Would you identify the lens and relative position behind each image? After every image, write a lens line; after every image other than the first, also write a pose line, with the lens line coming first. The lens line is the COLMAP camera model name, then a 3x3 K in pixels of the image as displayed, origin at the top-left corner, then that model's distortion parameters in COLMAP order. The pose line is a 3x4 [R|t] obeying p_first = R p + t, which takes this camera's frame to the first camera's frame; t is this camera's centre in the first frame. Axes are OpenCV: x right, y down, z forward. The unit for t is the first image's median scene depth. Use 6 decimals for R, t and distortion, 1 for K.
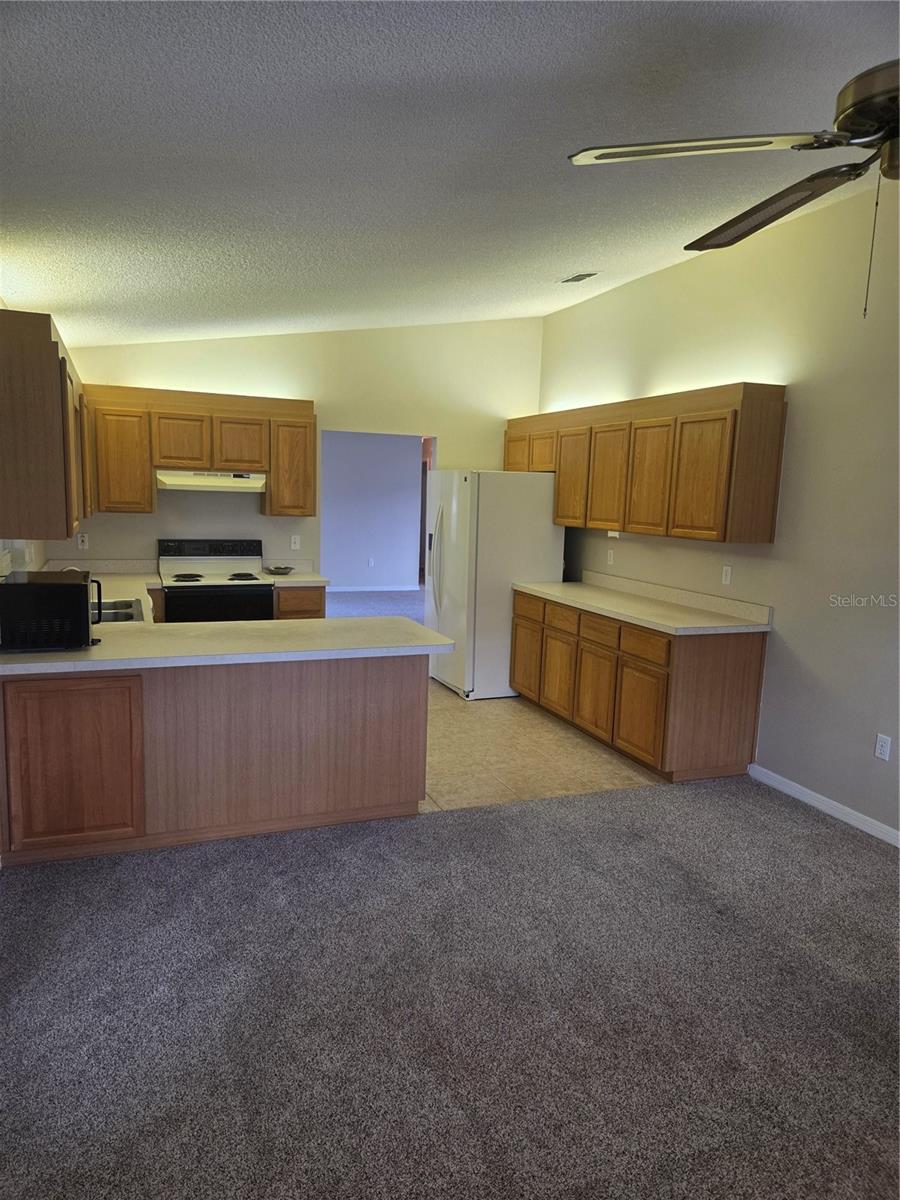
lens RADIAL K [[819.8, 0, 450.0], [0, 819.8, 600.0], [0, 0, 1]] dist [0.046964, -0.004546]
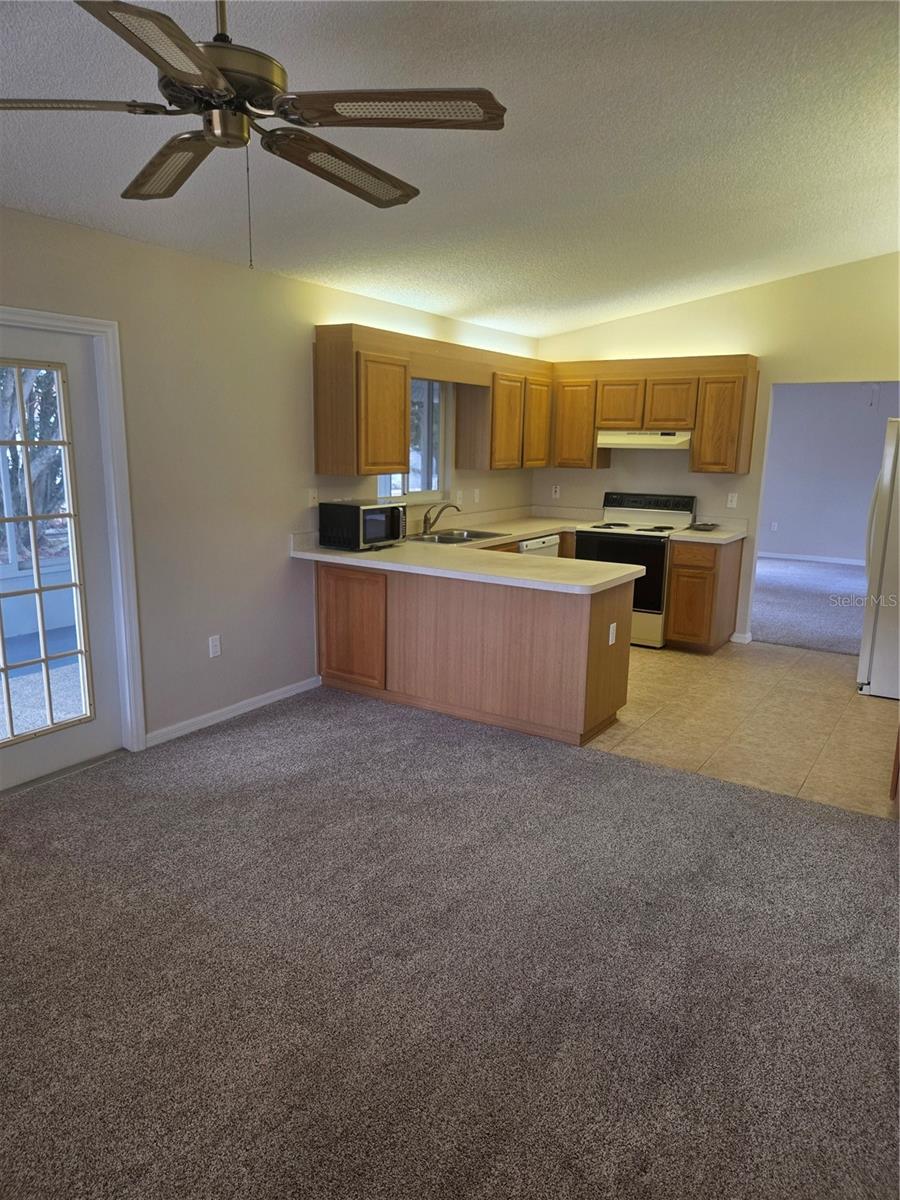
lens RADIAL K [[819.8, 0, 450.0], [0, 819.8, 600.0], [0, 0, 1]] dist [0.046964, -0.004546]
pose [[0.578332, 0.136904, -0.804232, 0.487524], [-0.113264, 0.989746, 0.087035, 0.000336], [0.807901, 0.040755, 0.587908, 0.164664]]
